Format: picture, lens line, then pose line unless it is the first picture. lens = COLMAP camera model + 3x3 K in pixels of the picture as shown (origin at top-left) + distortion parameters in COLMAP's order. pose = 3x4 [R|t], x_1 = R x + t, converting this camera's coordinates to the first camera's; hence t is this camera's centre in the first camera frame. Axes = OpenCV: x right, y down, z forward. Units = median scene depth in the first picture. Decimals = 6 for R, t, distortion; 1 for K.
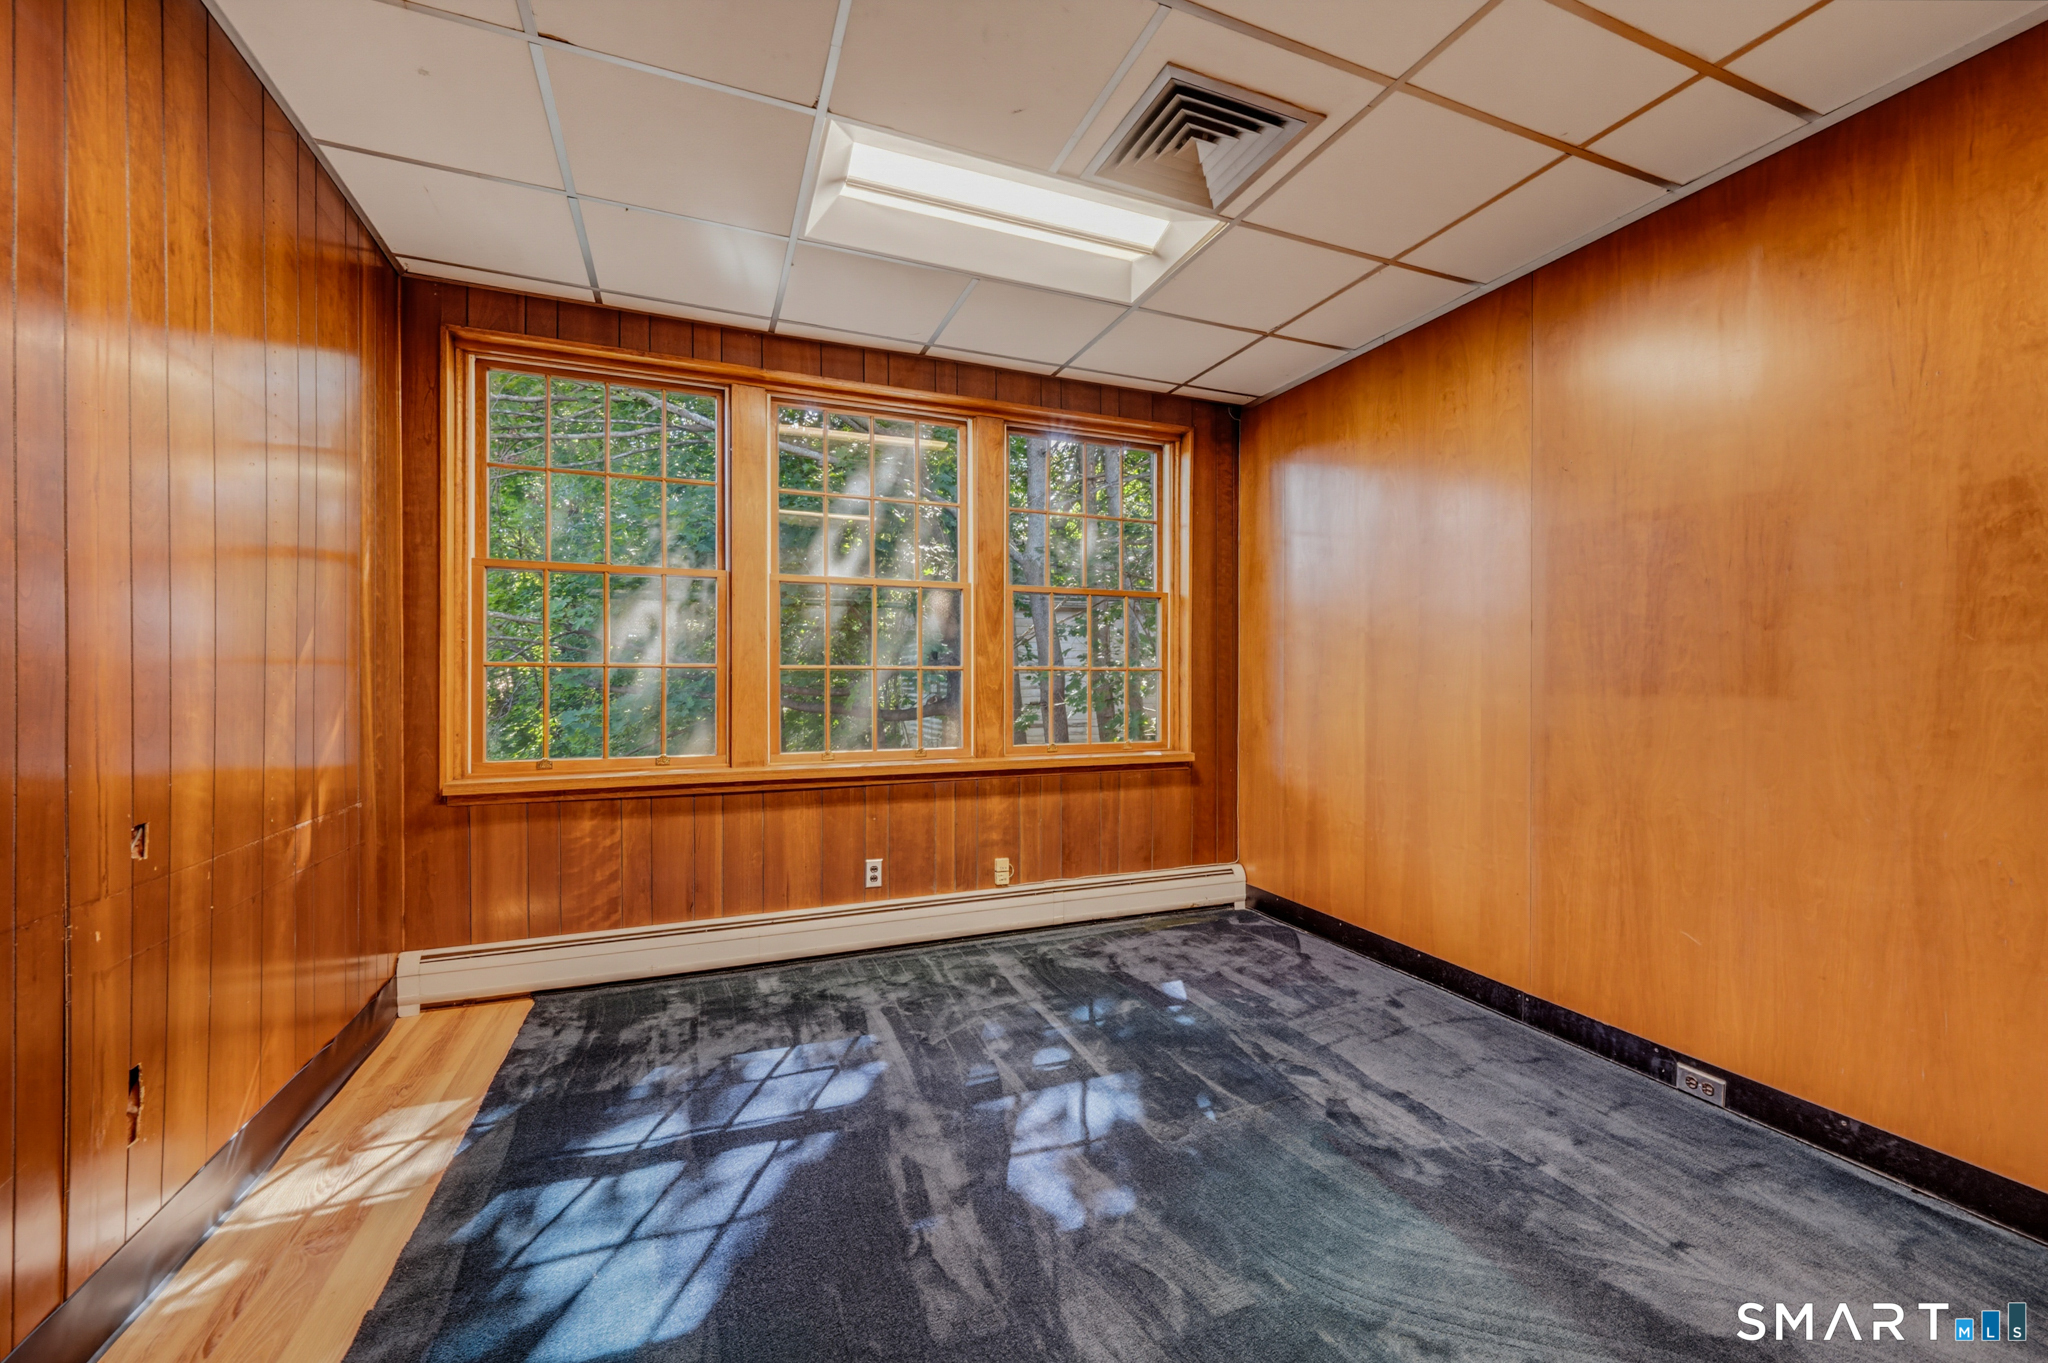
lens RADIAL K [[812.4, 0, 1044.9], [0, 812.4, 675.7], [0, 0, 1]] dist [0.001089, 0.000063]
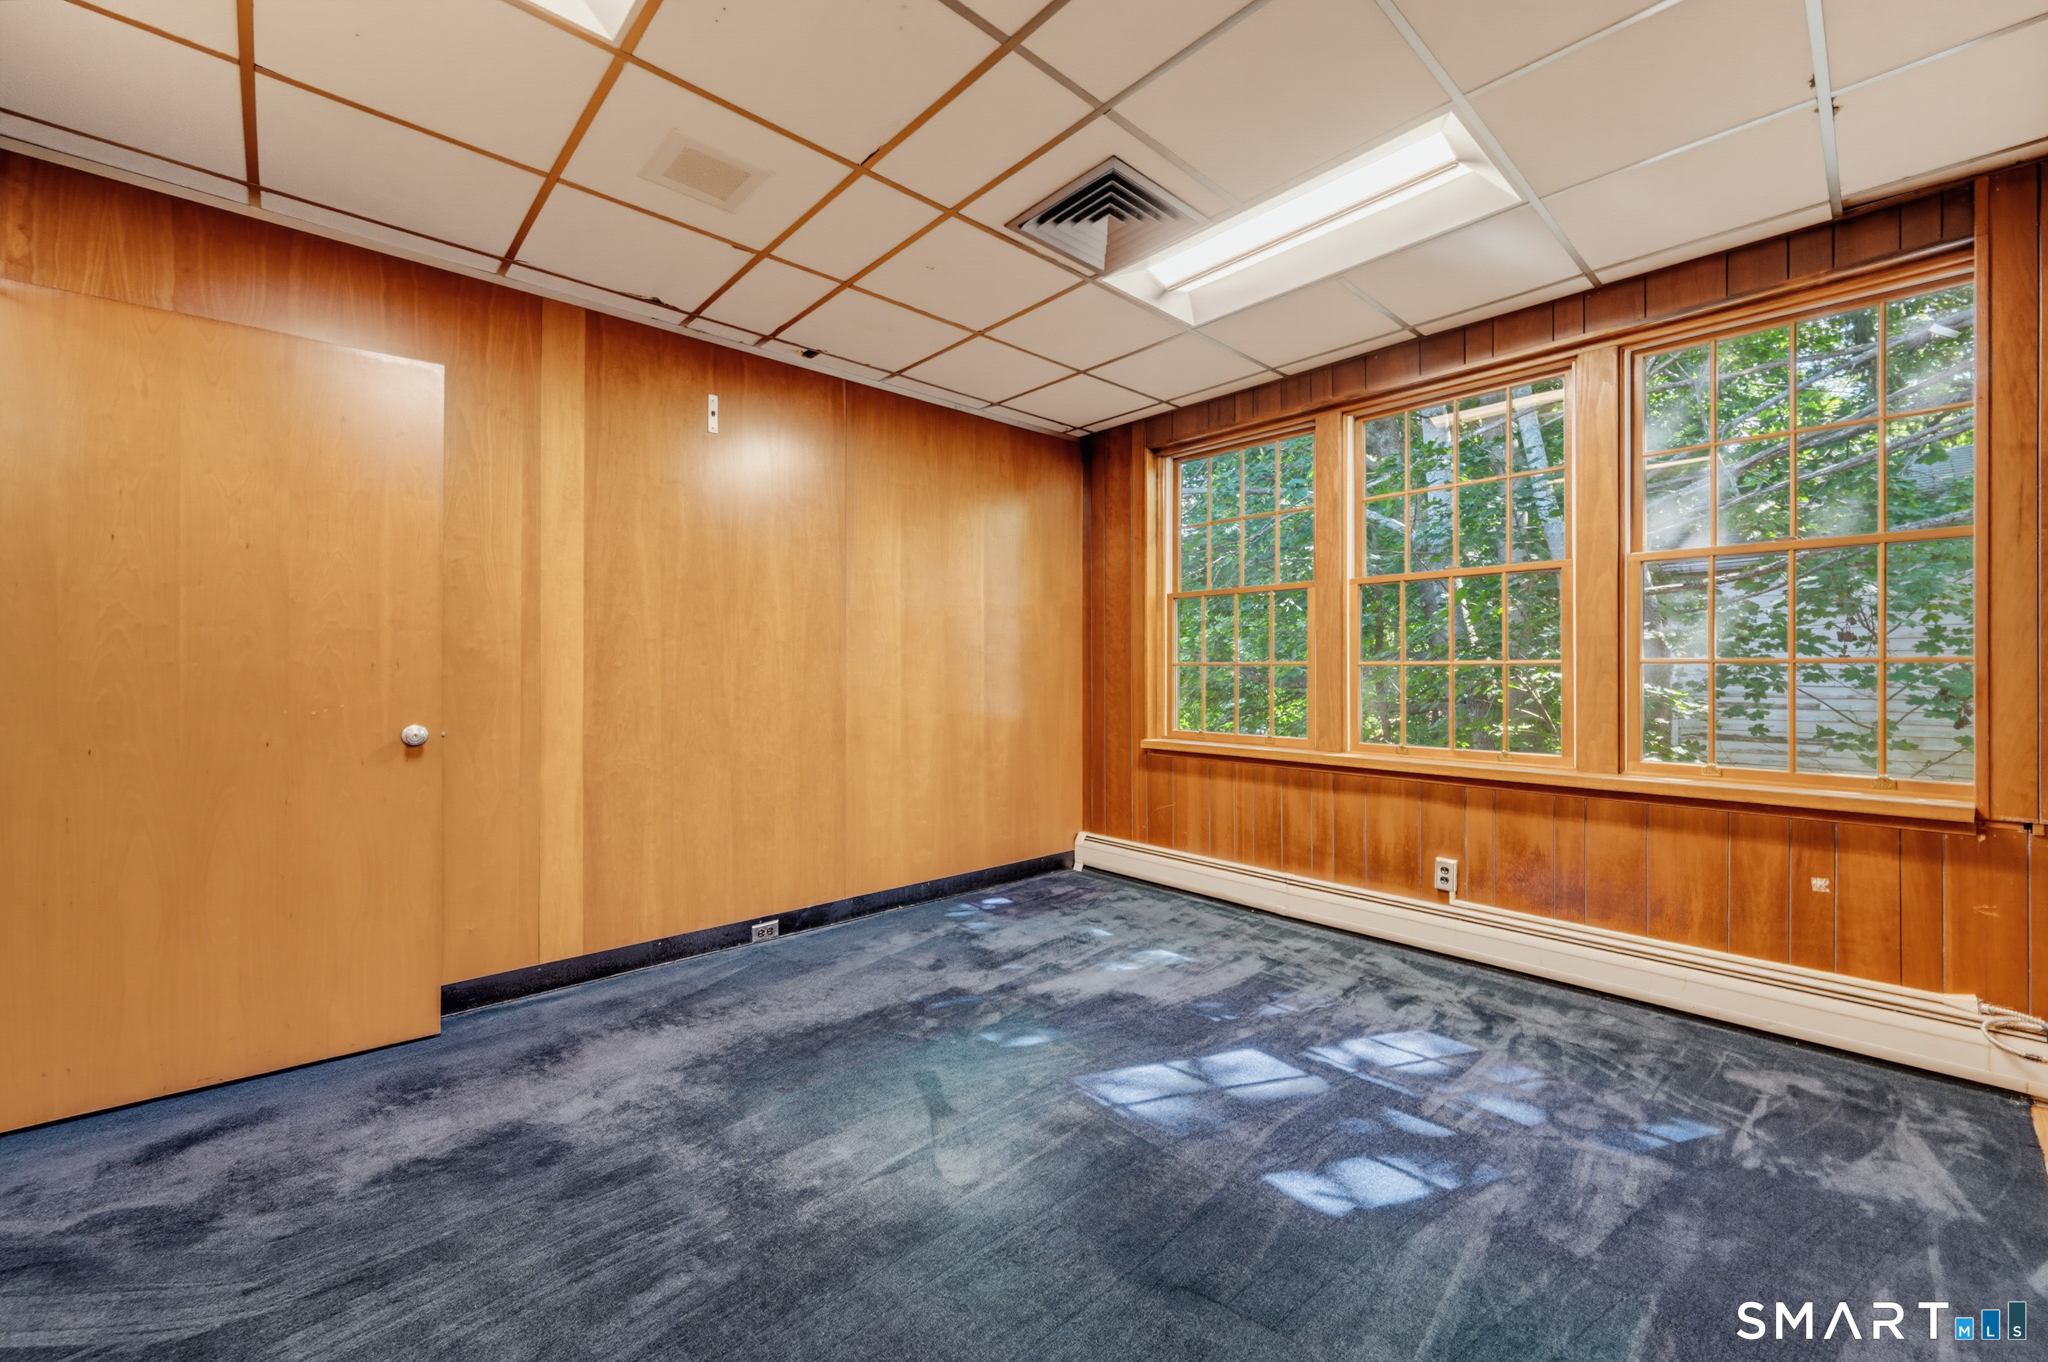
lens RADIAL K [[812.4, 0, 1044.9], [0, 812.4, 675.2], [0, 0, 1]] dist [0.001089, 0.000063]
pose [[0.351102, 0.004273, -0.936327, 0.547892], [-0.000038, 0.999990, 0.004549, 0.002145], [0.936337, -0.001562, 0.351099, 0.225702]]
